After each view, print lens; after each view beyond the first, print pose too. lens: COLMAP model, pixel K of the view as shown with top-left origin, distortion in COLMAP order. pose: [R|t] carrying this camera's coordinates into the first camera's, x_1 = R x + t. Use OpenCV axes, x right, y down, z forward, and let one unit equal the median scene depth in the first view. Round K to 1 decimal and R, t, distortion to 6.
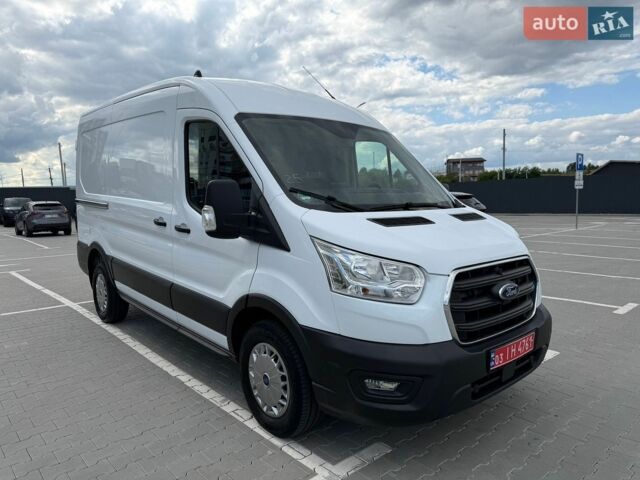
lens RADIAL K [[440.8, 0, 318.6], [0, 440.8, 241.5], [0, 0, 1]] dist [0.064894, -0.006416]
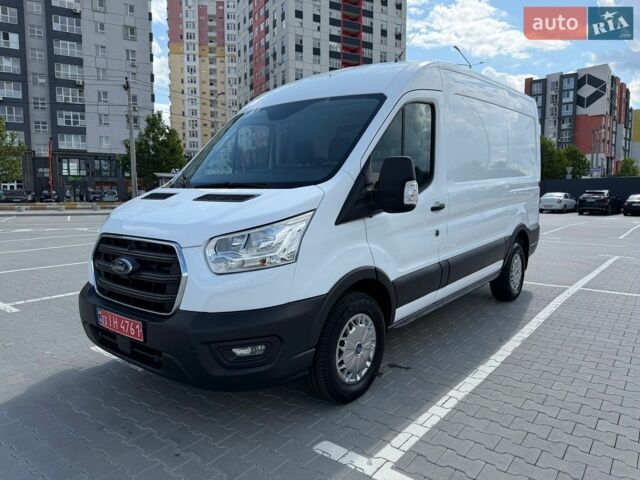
lens RADIAL K [[440.8, 0, 315.2], [0, 440.8, 241.1], [0, 0, 1]] dist [0.064894, -0.006416]
pose [[0.172542, 0.121070, -0.977533, 1.357916], [-0.097761, 0.989622, 0.105312, -0.088320], [0.980139, 0.077394, 0.182587, 1.127141]]
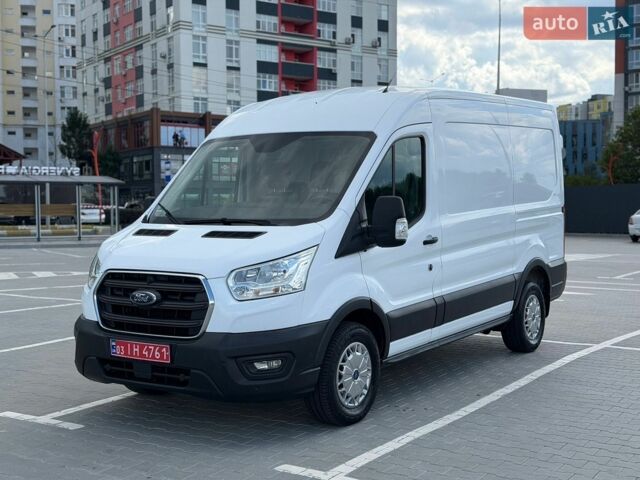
lens RADIAL K [[868.1, 0, 321.5], [0, 868.1, 241.3], [0, 0, 1]] dist [0.137044, 0.000000]
pose [[0.276856, 0.054196, -0.959382, 2.409450], [-0.095785, 0.994992, 0.028566, -0.124250], [0.956125, 0.083985, 0.280661, 0.725034]]
